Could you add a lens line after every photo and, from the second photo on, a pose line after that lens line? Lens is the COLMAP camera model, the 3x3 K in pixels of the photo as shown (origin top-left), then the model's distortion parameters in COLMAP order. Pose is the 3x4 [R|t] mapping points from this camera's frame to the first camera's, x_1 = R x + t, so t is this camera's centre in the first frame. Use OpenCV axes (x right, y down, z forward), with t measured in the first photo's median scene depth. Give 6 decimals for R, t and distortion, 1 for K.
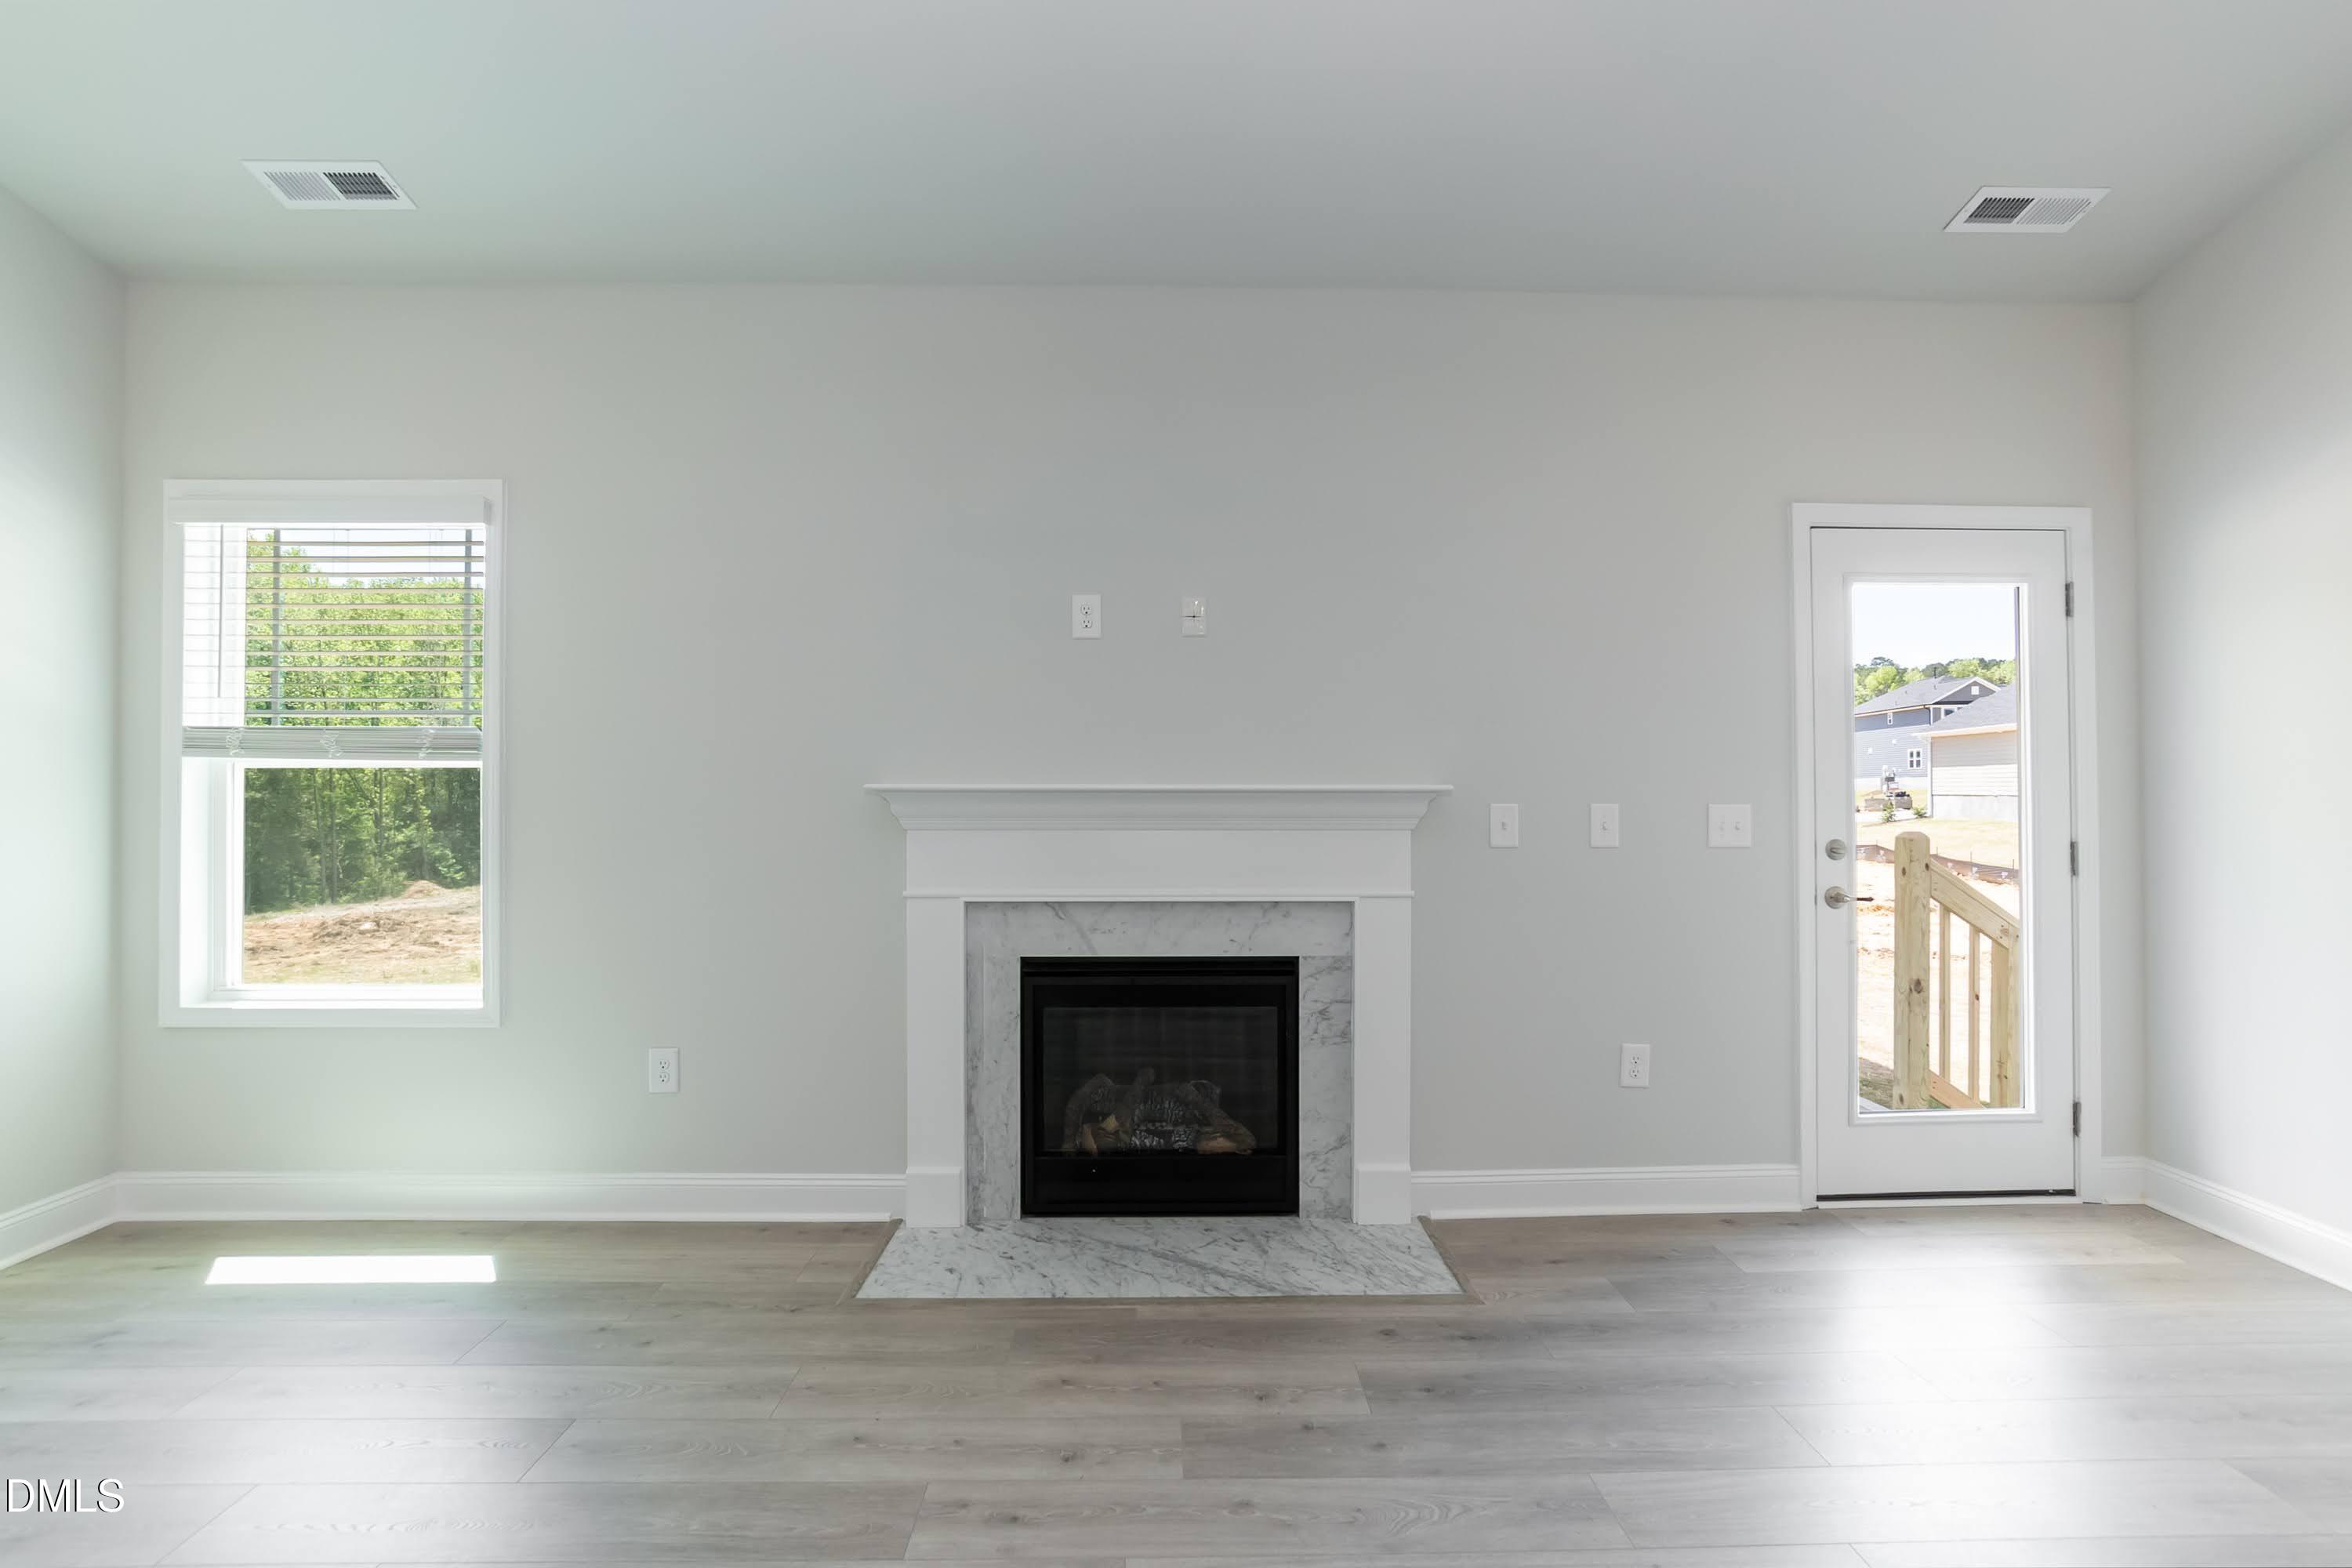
lens RADIAL K [[1028.8, 0, 1176.0], [0, 1028.8, 784.0], [0, 0, 1]] dist [-0.036432, 0.014197]
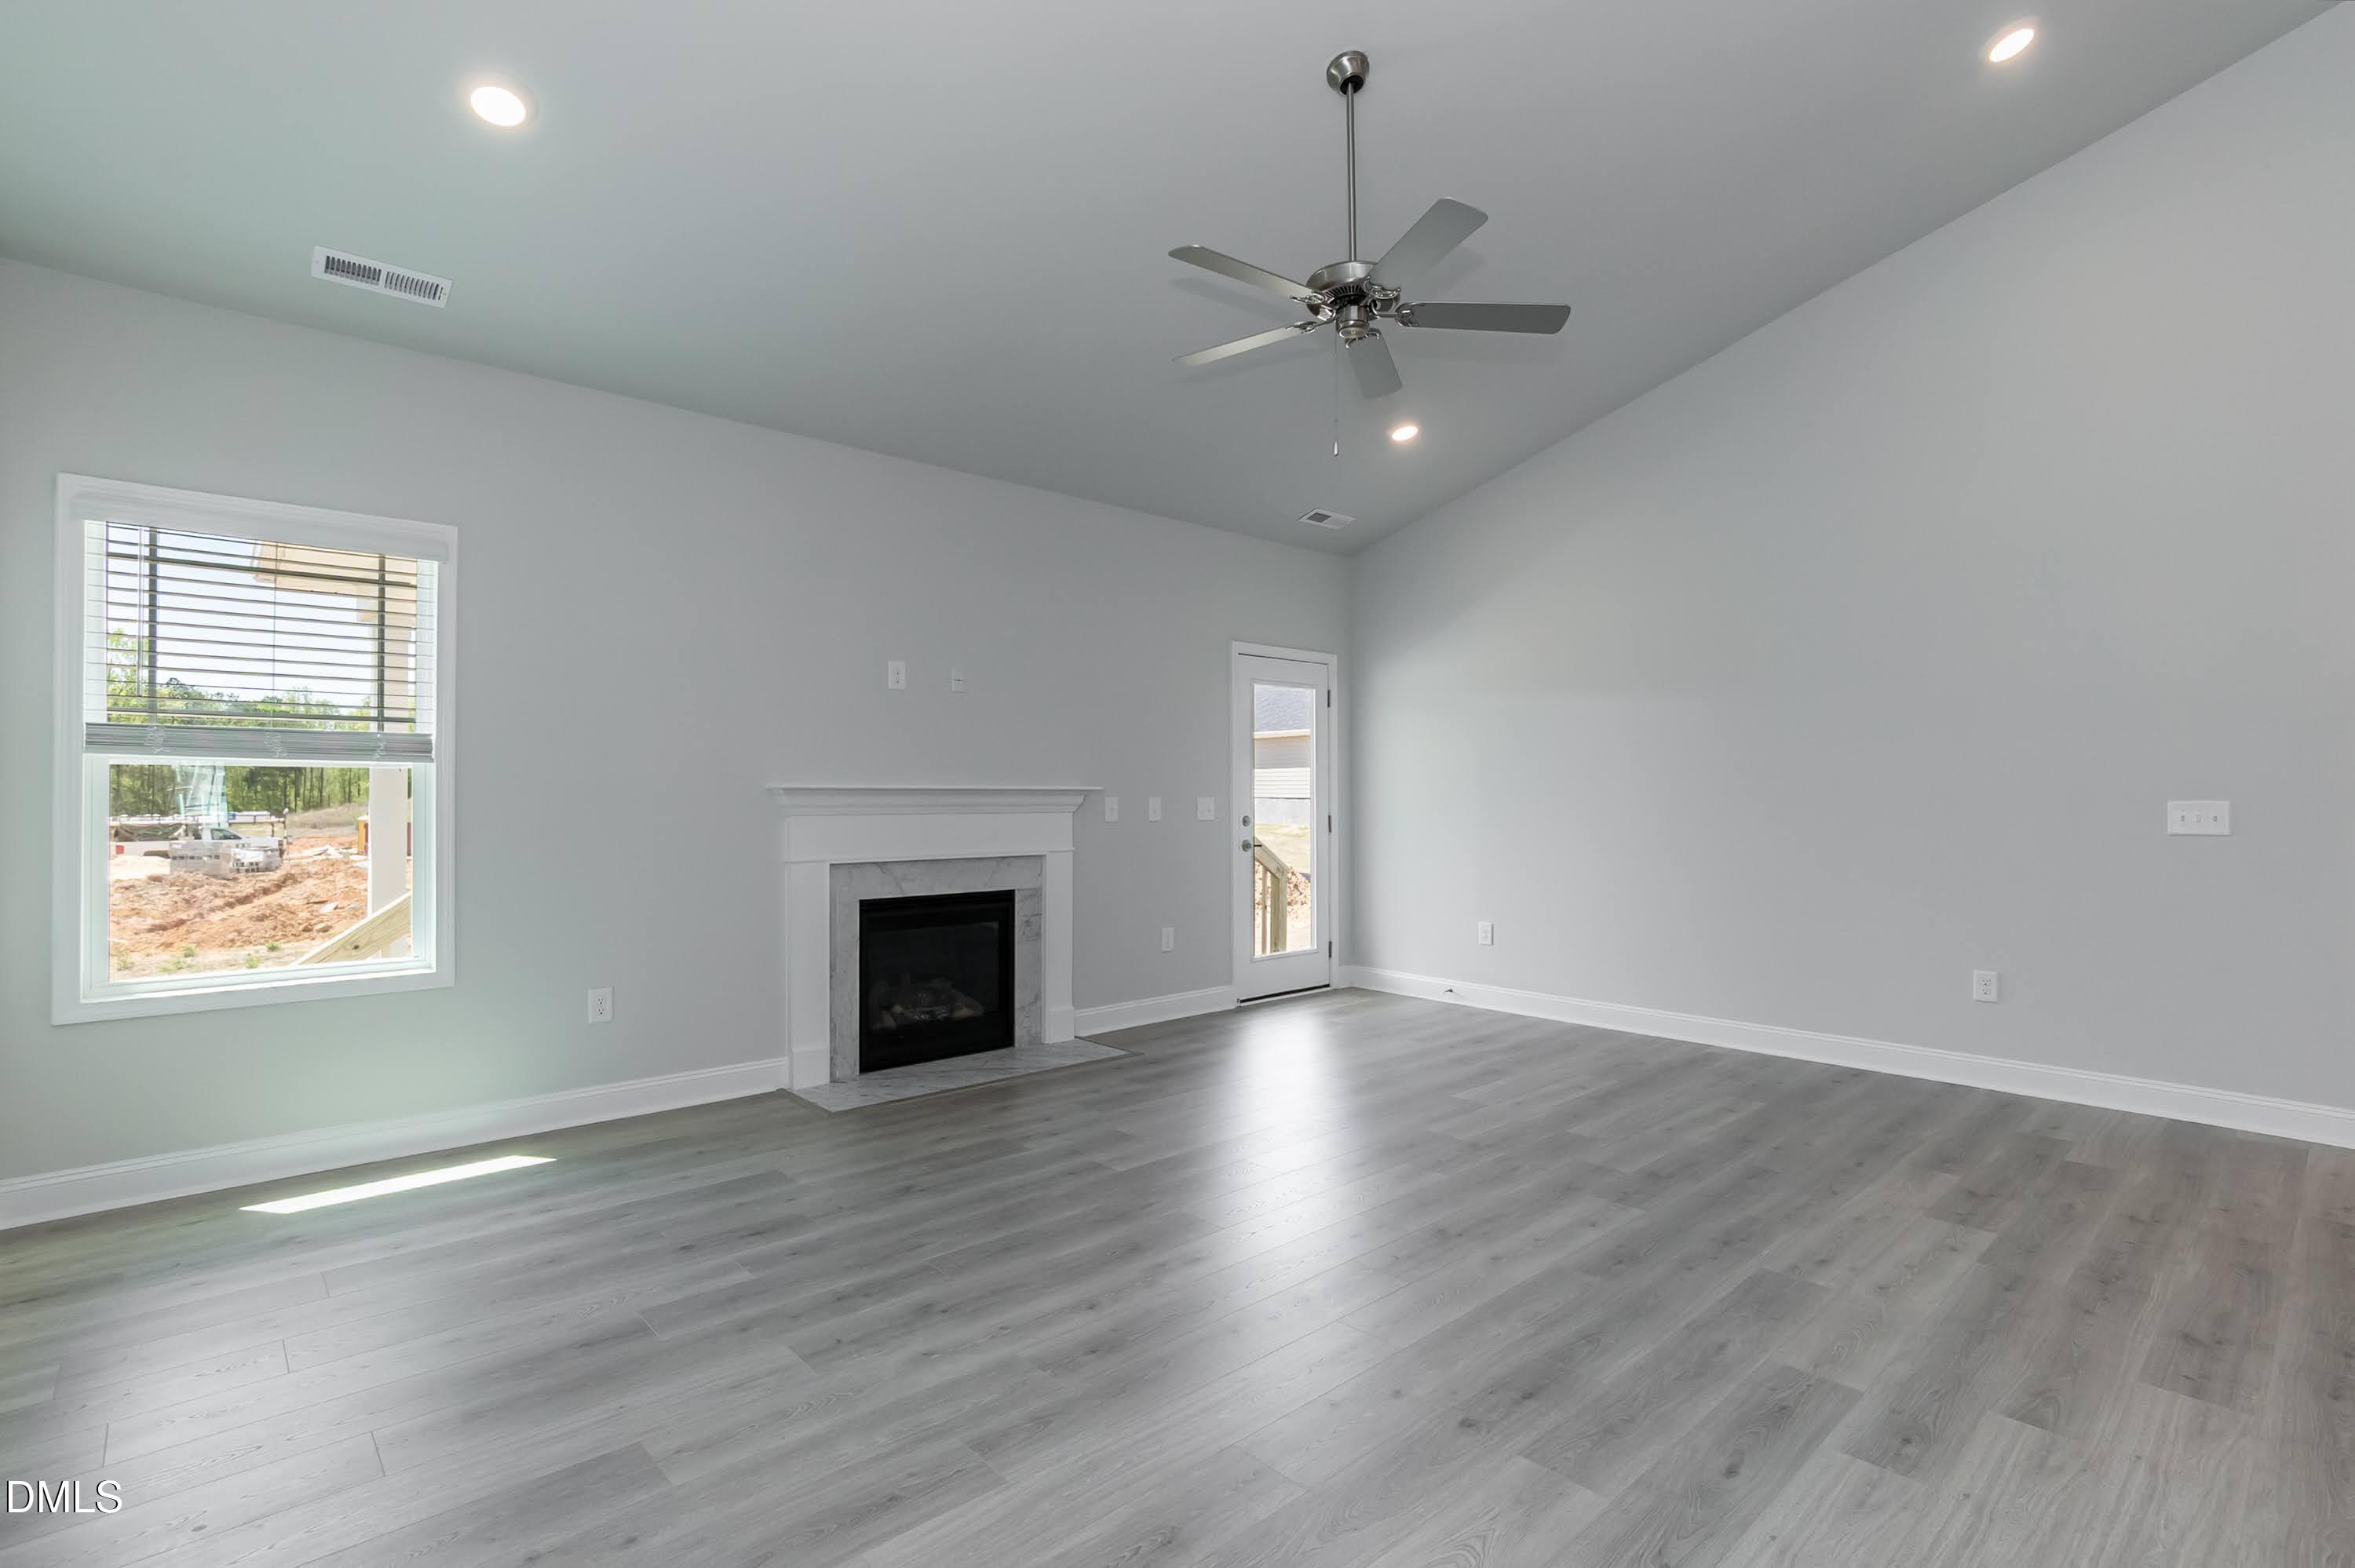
lens RADIAL K [[1121.3, 0, 1177.5], [0, 1121.3, 784.0], [0, 0, 1]] dist [-0.015111, 0.000305]
pose [[0.753638, 0.005842, 0.657264, -0.879686], [-0.006203, 0.999979, -0.001776, -0.000860], [-0.657261, -0.002738, 0.753658, -0.540721]]
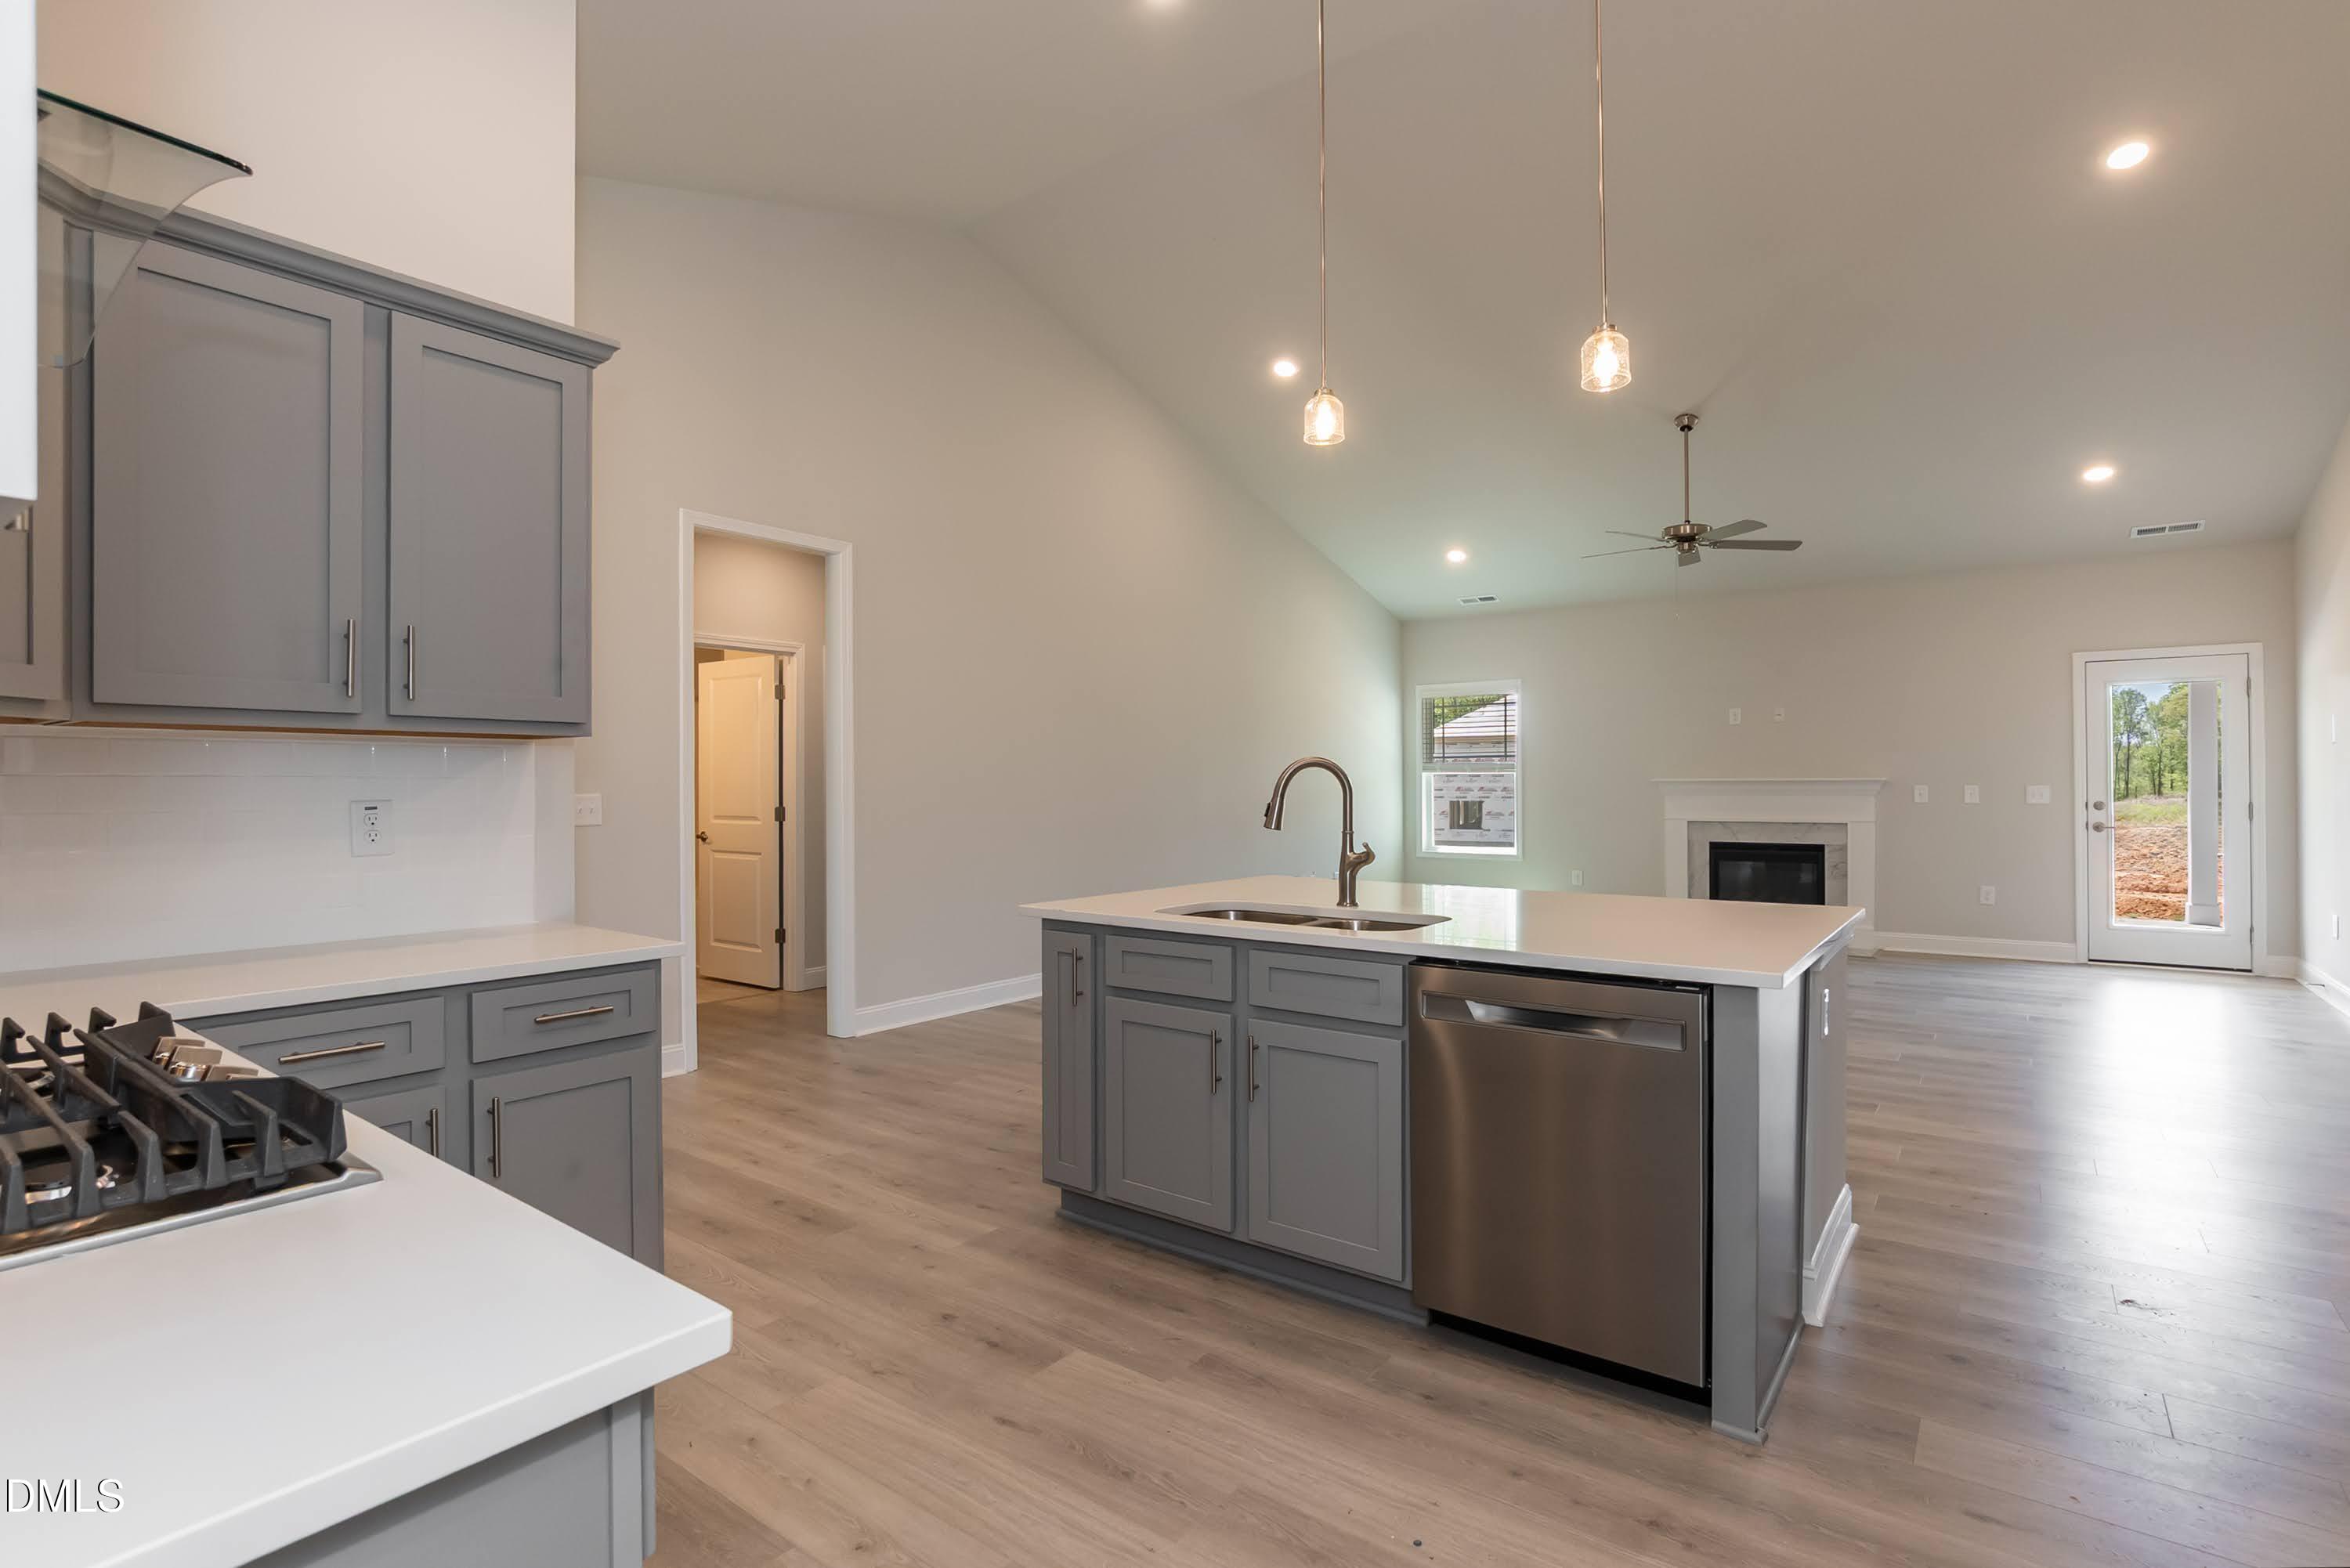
lens RADIAL K [[1119.0, 0, 1175.0], [0, 1119.0, 784.0], [0, 0, 1]] dist [-0.015111, 0.000305]
pose [[0.784854, -0.004758, -0.619663, 0.580245], [0.008168, 0.999963, 0.002667, -0.006059], [0.619627, -0.007155, 0.784863, -2.242841]]
